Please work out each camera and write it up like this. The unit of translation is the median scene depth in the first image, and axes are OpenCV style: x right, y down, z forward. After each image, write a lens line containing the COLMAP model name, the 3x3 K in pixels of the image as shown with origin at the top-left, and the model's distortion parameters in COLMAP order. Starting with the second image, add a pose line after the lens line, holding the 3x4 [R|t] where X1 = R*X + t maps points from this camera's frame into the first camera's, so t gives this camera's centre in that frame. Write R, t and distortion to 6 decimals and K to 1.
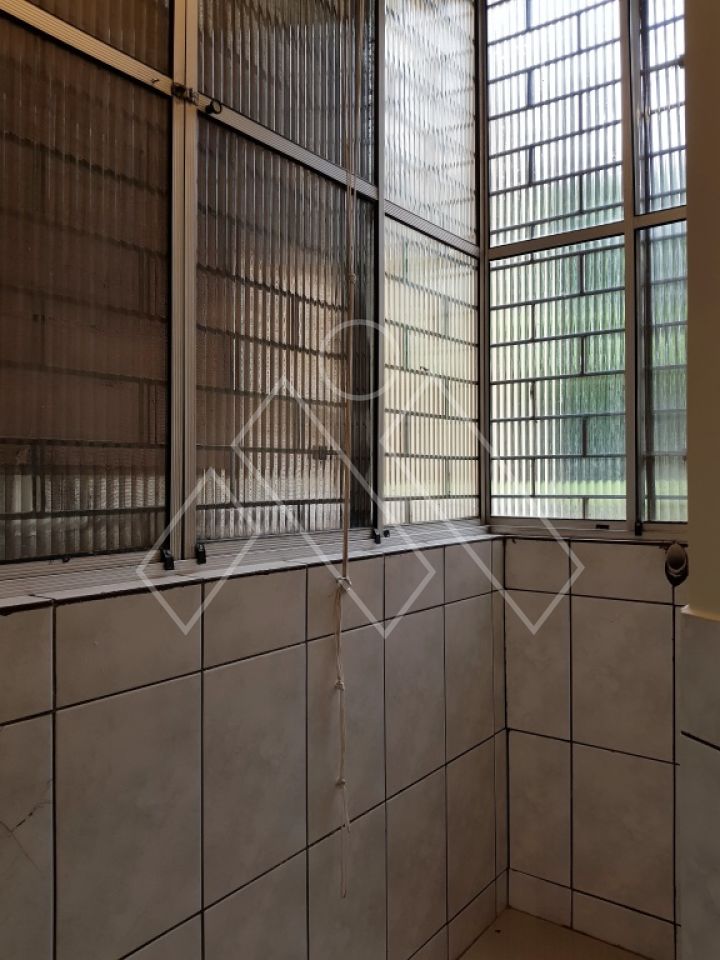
lens RADIAL K [[747.5, 0, 360.0], [0, 747.5, 480.0], [0, 0, 1]] dist [0.078077, -0.146520]
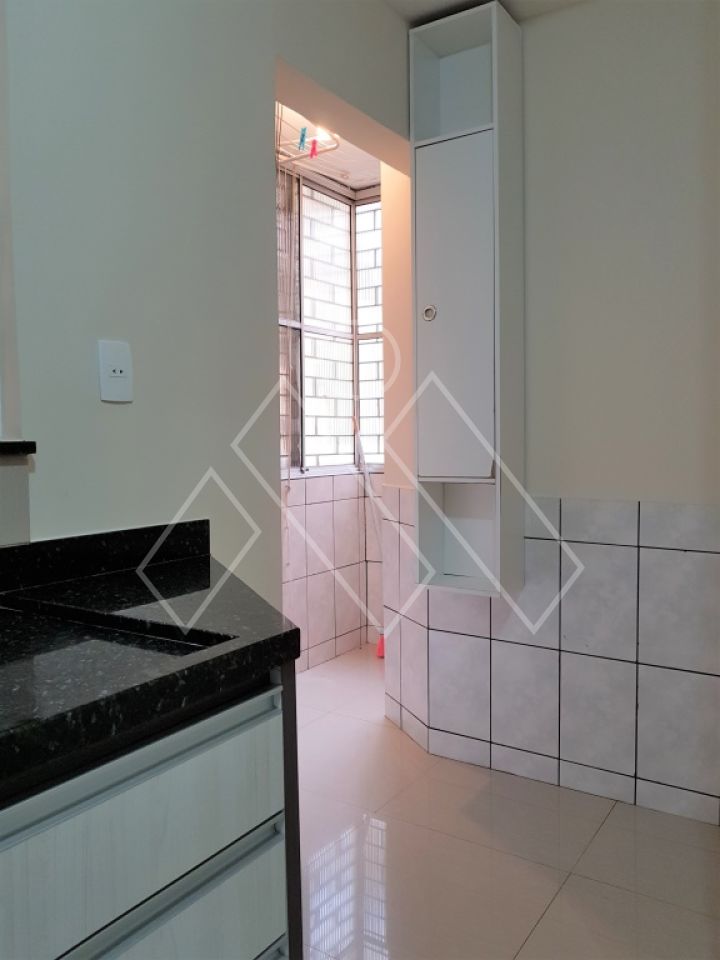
lens RADIAL K [[747.5, 0, 360.0], [0, 747.5, 480.0], [0, 0, 1]] dist [0.078077, -0.146520]
pose [[0.998196, -0.011072, 0.059011, 0.053105], [0.007969, 0.998586, 0.052557, -0.015681], [-0.059510, -0.051992, 0.996873, -1.153213]]
